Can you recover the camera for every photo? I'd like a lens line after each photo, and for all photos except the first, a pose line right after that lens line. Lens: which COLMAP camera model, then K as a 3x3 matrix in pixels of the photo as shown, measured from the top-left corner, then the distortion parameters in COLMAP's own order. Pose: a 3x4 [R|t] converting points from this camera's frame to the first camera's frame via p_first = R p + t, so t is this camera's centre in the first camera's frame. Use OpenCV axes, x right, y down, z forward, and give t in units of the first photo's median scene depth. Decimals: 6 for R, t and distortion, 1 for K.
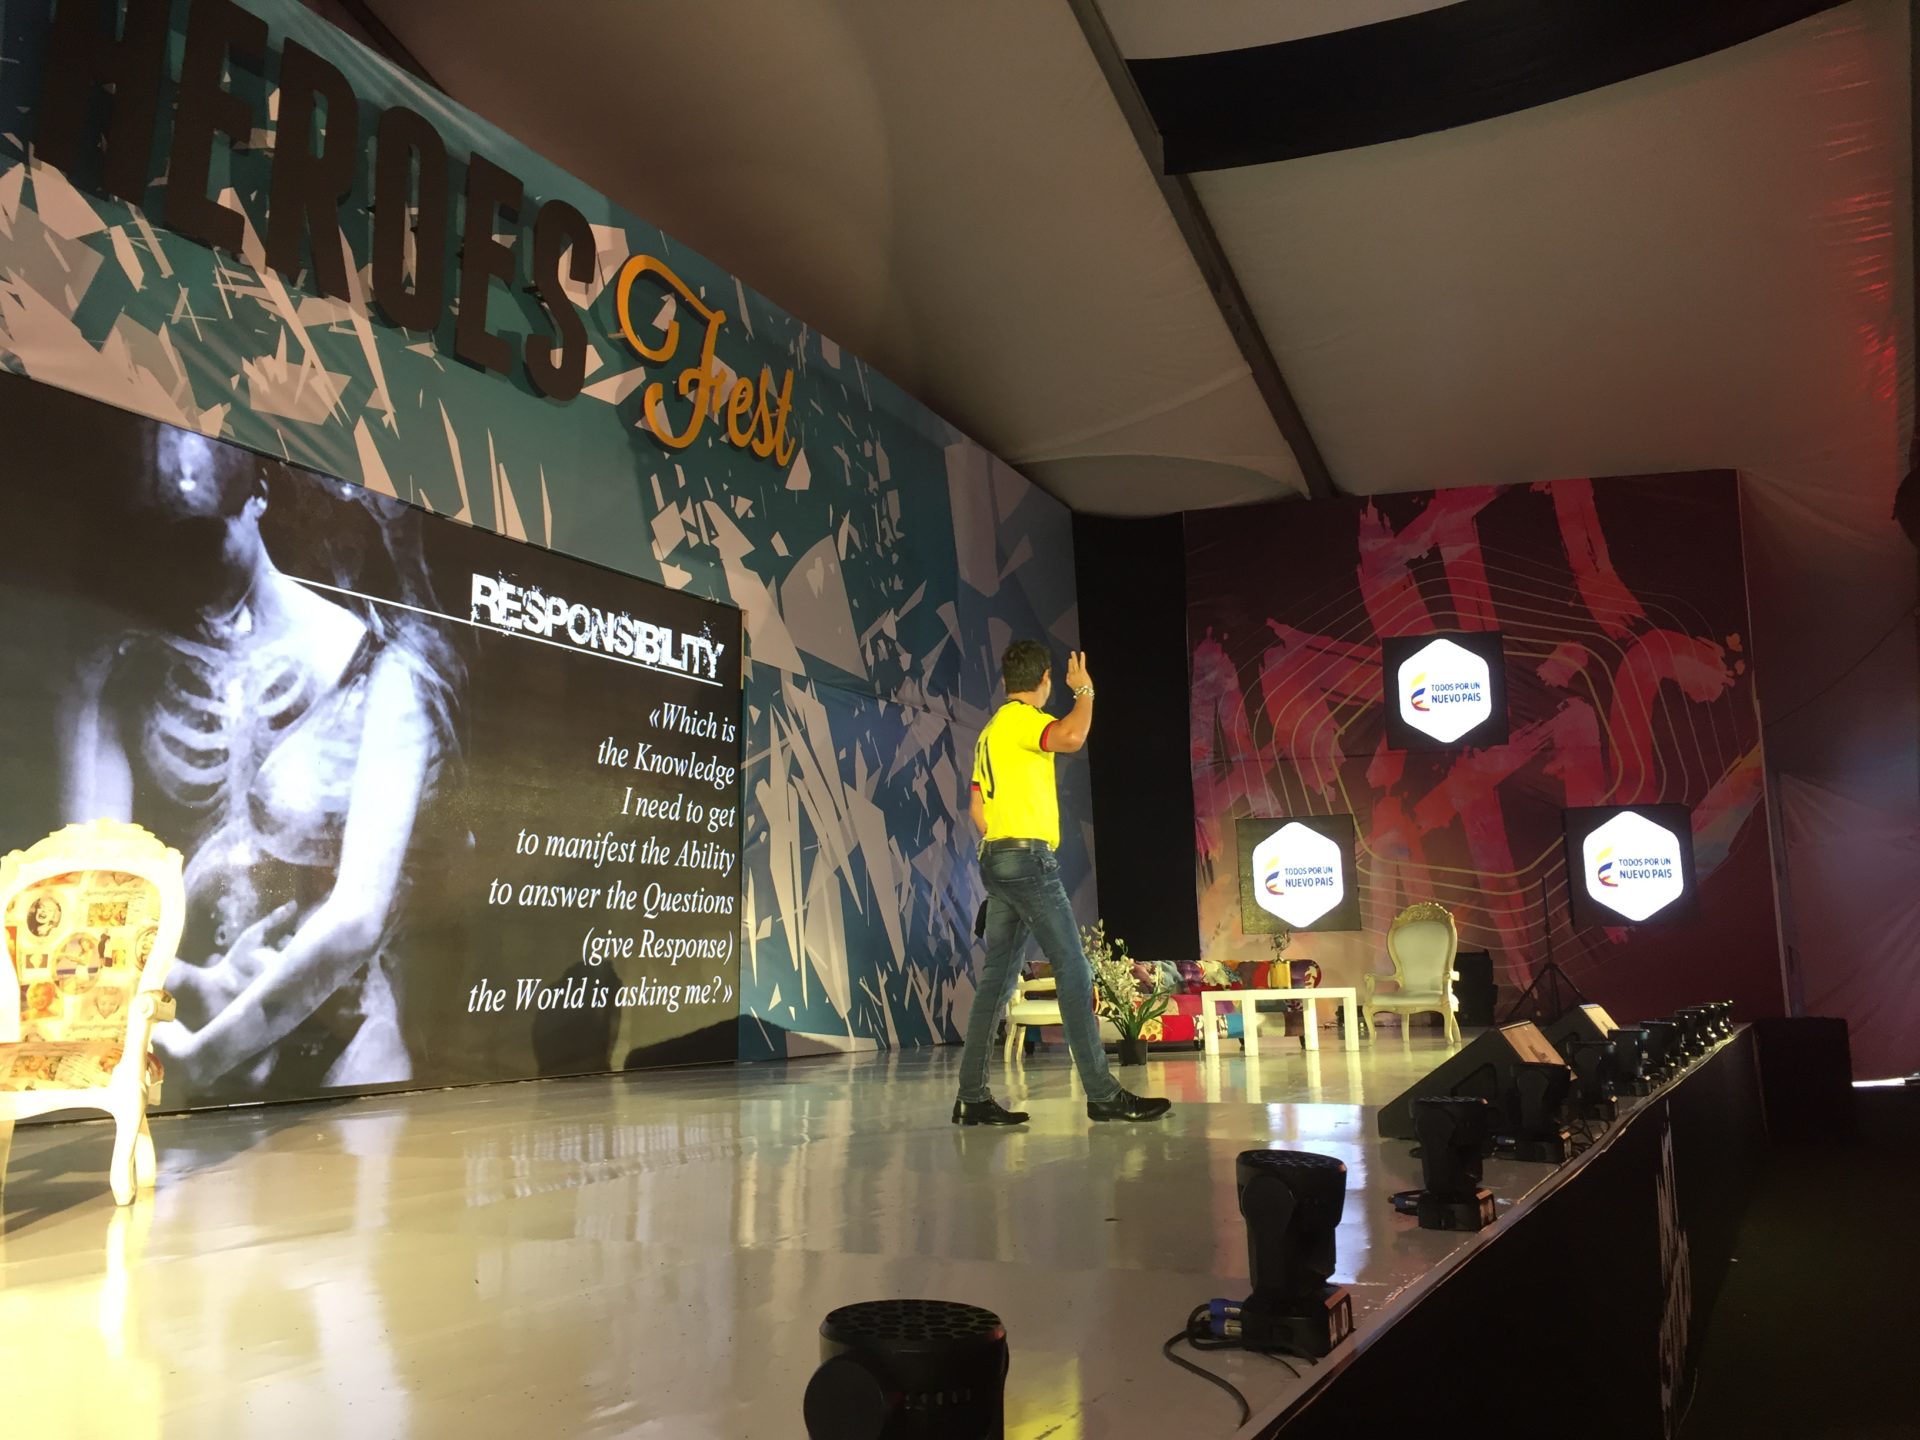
lens RADIAL K [[1629.2, 0, 960.0], [0, 1629.2, 720.0], [0, 0, 1]] dist [0.060571, -0.088232]
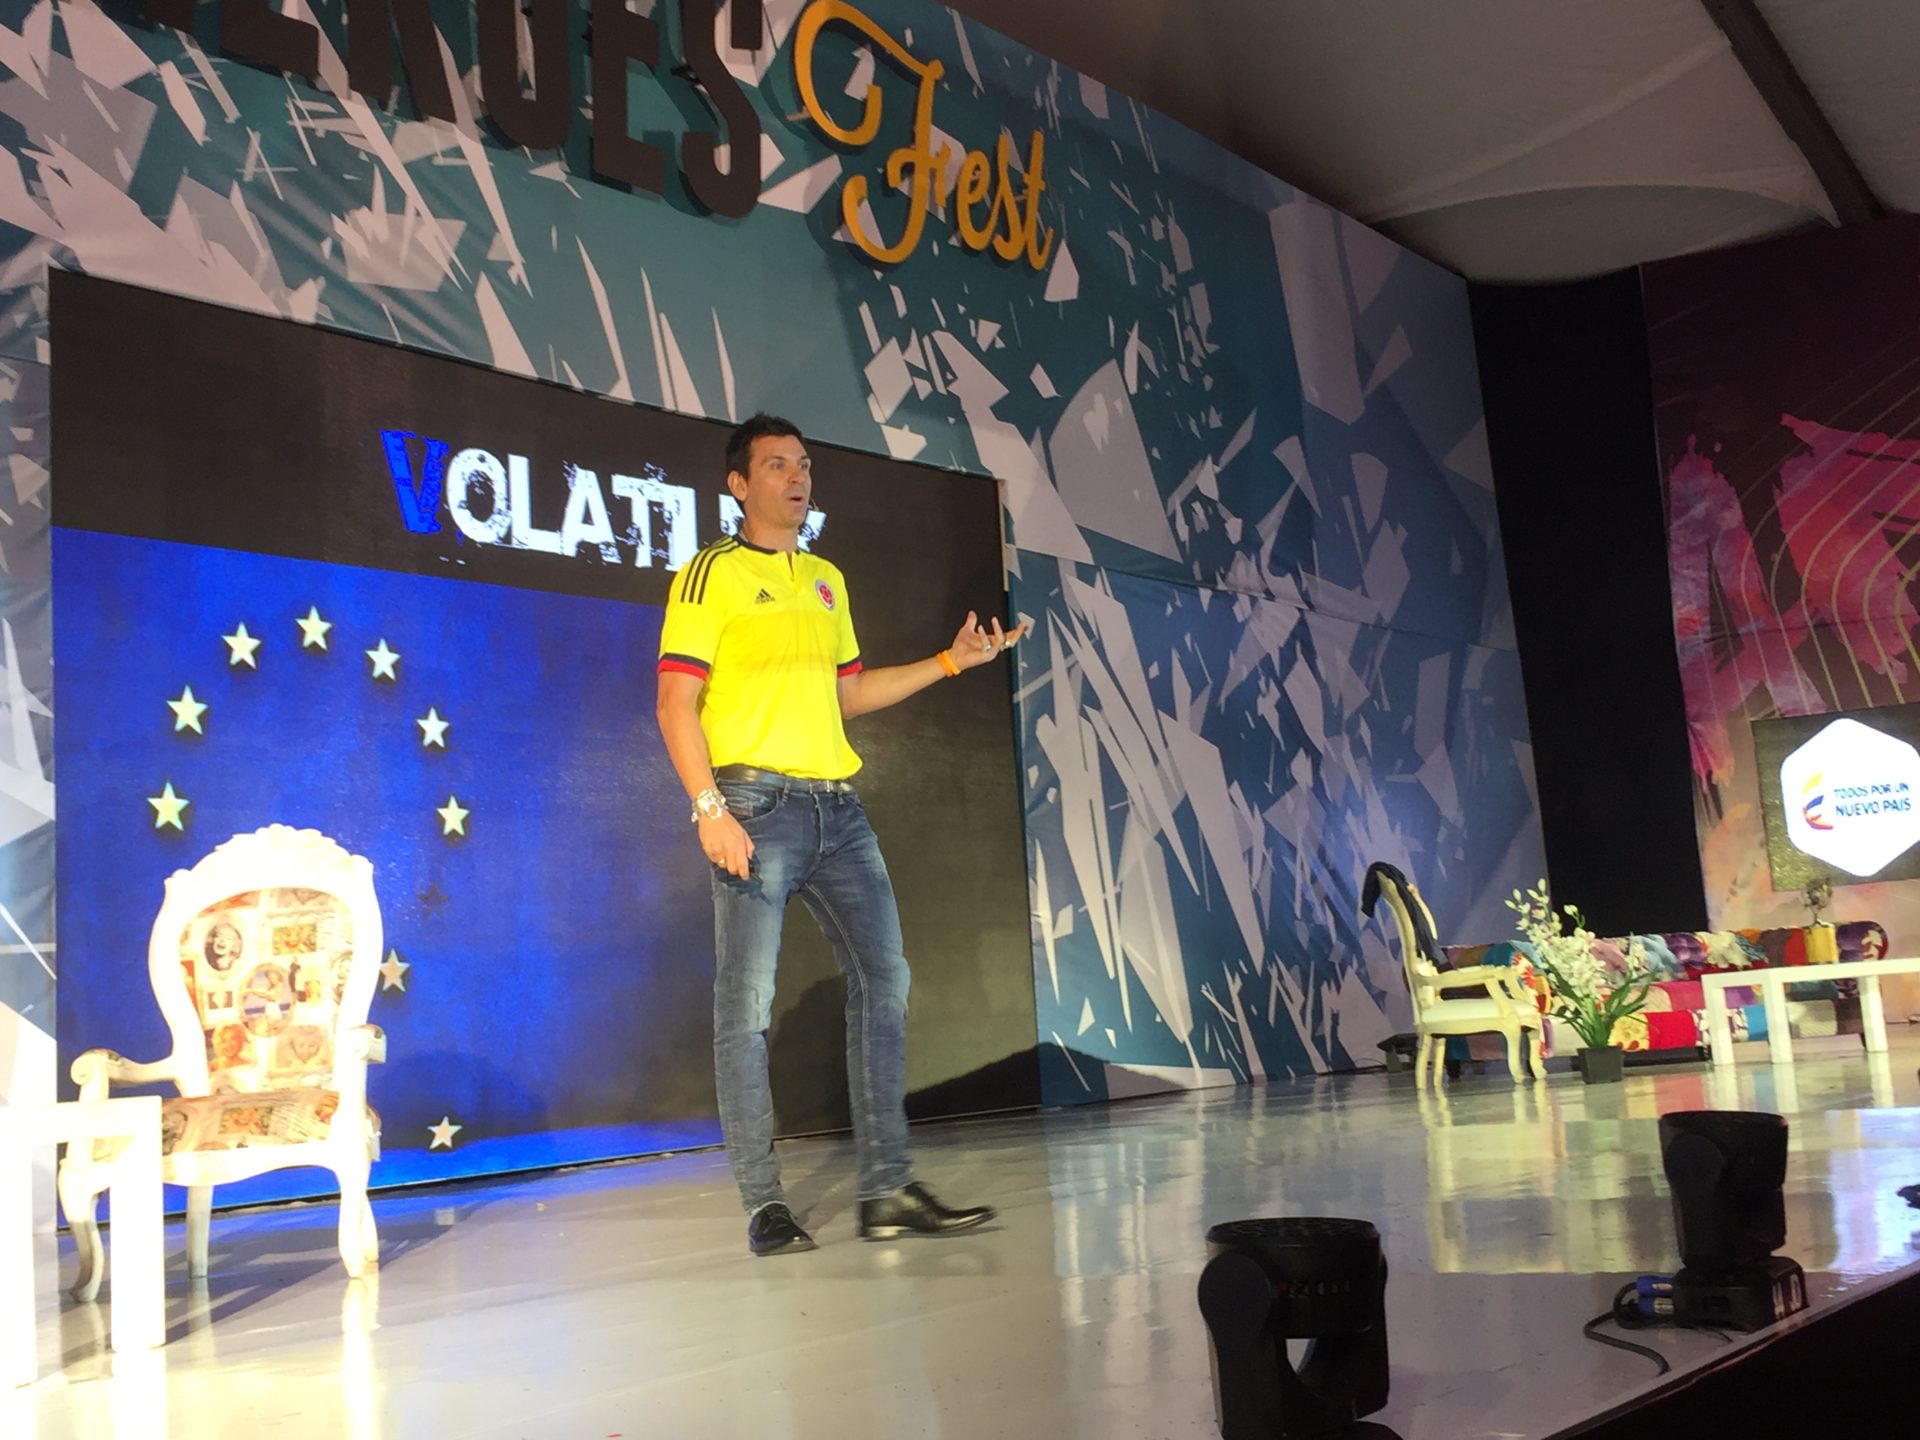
lens RADIAL K [[2456.8, 0, 939.3], [0, 2456.8, 717.7], [0, 0, 1]] dist [0.036993, 0.054365]
pose [[0.984758, -0.072556, -0.158073, 0.003142], [0.079216, 0.996199, 0.036239, -0.005007], [0.154842, -0.048209, 0.986762, -0.066386]]
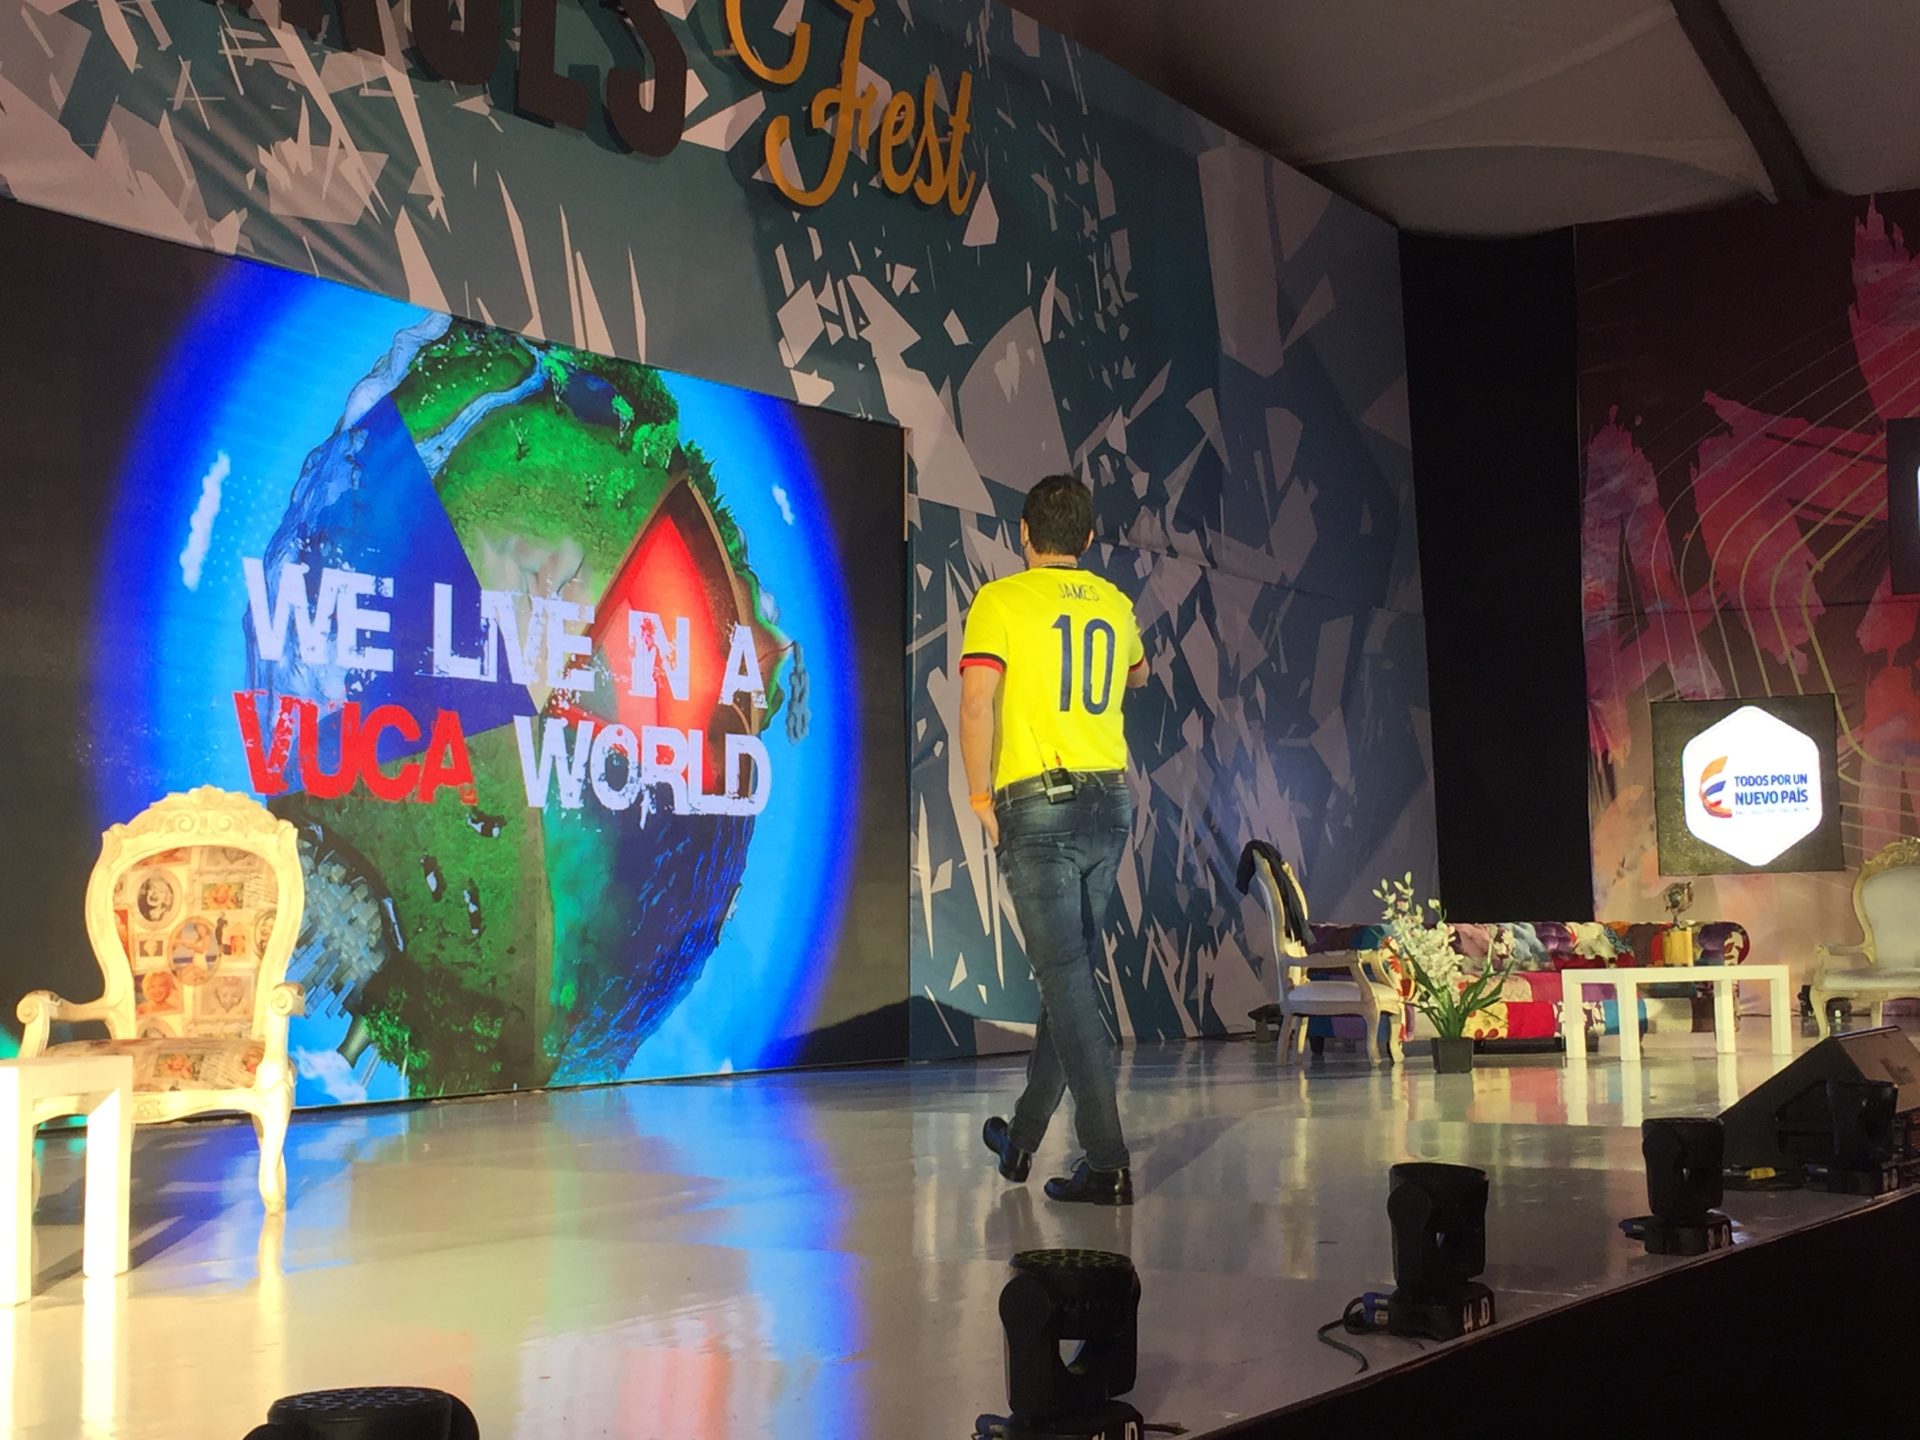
lens RADIAL K [[2661.4, 0, 924.9], [0, 2661.4, 706.9], [0, 0, 1]] dist [0.025851, 0.071528]
pose [[0.992537, -0.006242, -0.121787, 0.014508], [0.015494, 0.997051, 0.075167, -0.033536], [0.120958, -0.076493, 0.989706, -0.145586]]
